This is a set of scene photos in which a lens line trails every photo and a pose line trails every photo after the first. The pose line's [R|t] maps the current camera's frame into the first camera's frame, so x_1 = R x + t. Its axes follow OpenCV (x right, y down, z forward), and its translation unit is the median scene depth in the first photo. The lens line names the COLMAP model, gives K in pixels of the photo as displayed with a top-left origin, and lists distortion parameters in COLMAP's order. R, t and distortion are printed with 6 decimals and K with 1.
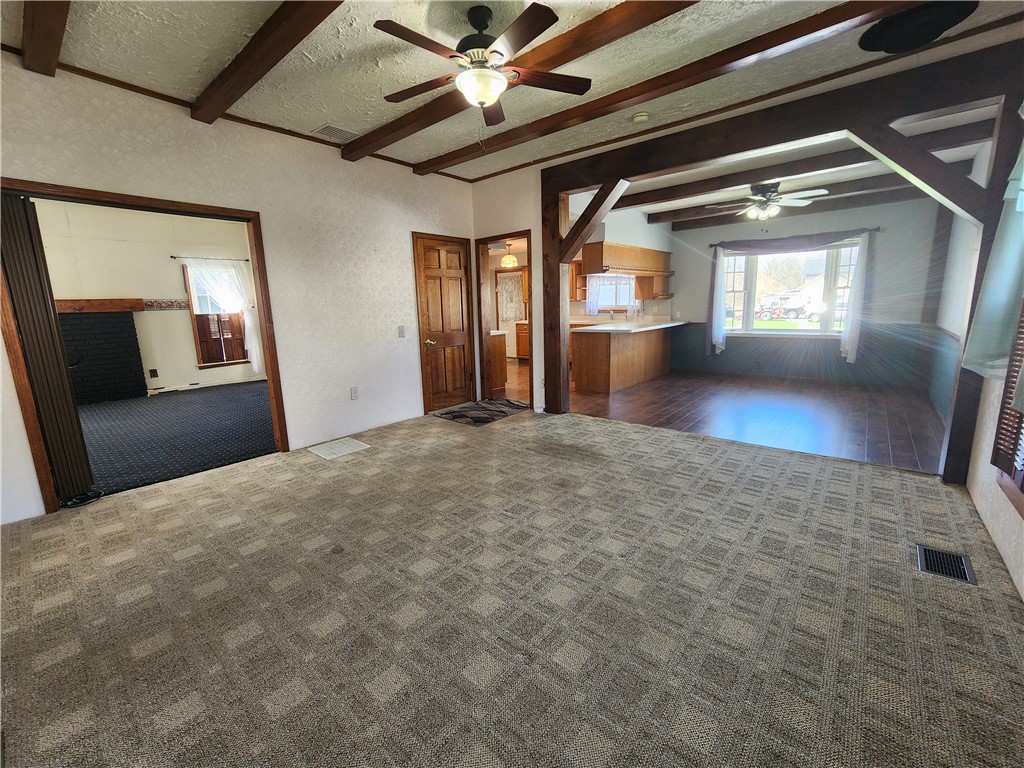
lens RADIAL K [[423.8, 0, 510.3], [0, 423.8, 379.8], [0, 0, 1]] dist [-0.000690, -0.000017]
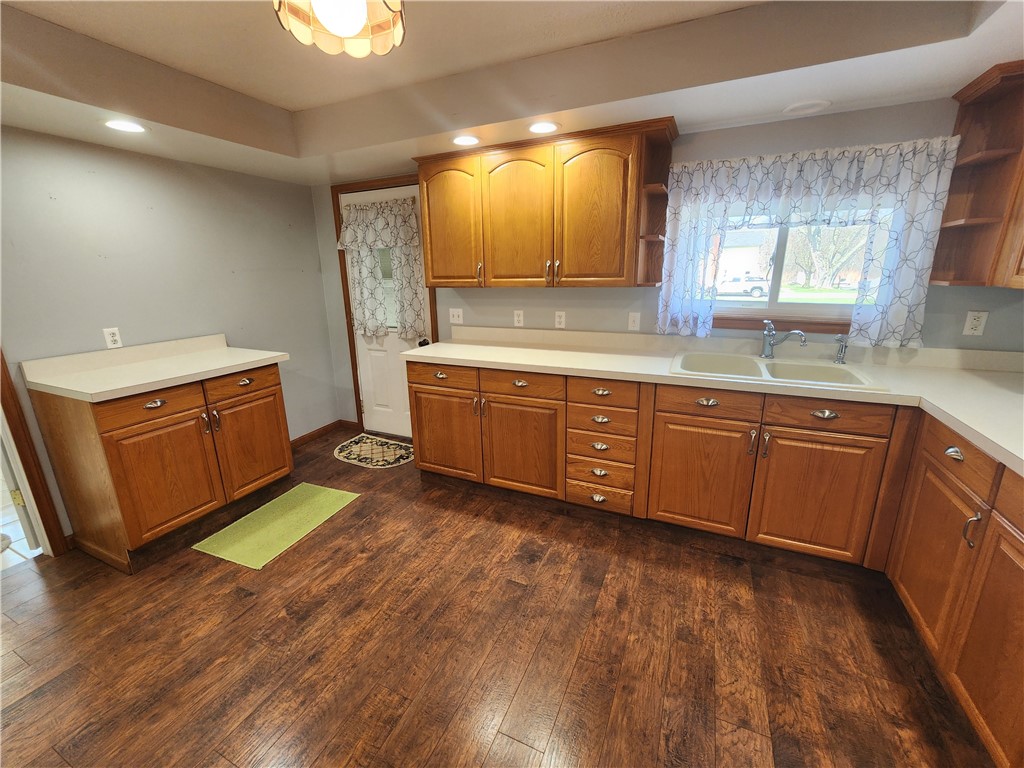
lens RADIAL K [[419.6, 0, 513.7], [0, 419.6, 378.8], [0, 0, 1]] dist [-0.002964, -0.000237]
pose [[0.964014, -0.054444, 0.260219, 0.011306], [0.037722, 0.996915, 0.068832, -0.177159], [-0.263163, -0.056539, 0.963093, 0.912108]]
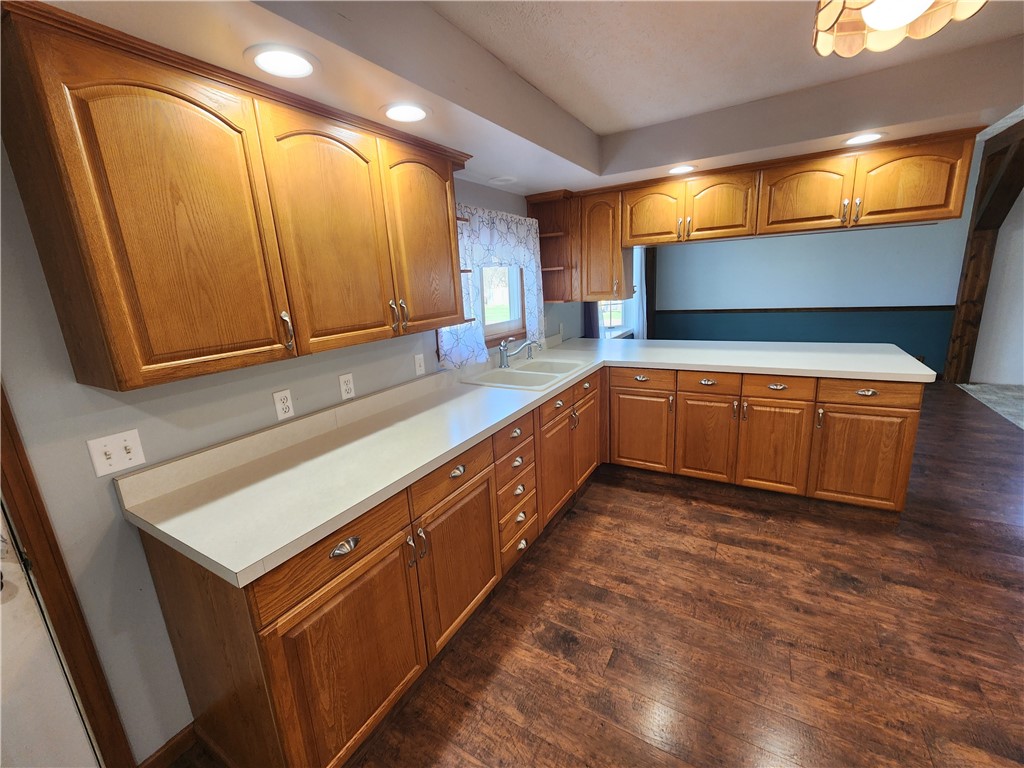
lens RADIAL K [[420.8, 0, 509.7], [0, 420.8, 378.0], [0, 0, 1]] dist [-0.000861, 0.000390]
pose [[-0.159439, -0.187956, 0.969150, -0.116365], [0.239087, 0.945131, 0.222631, -0.243277], [-0.957819, 0.267207, -0.105753, 1.209191]]
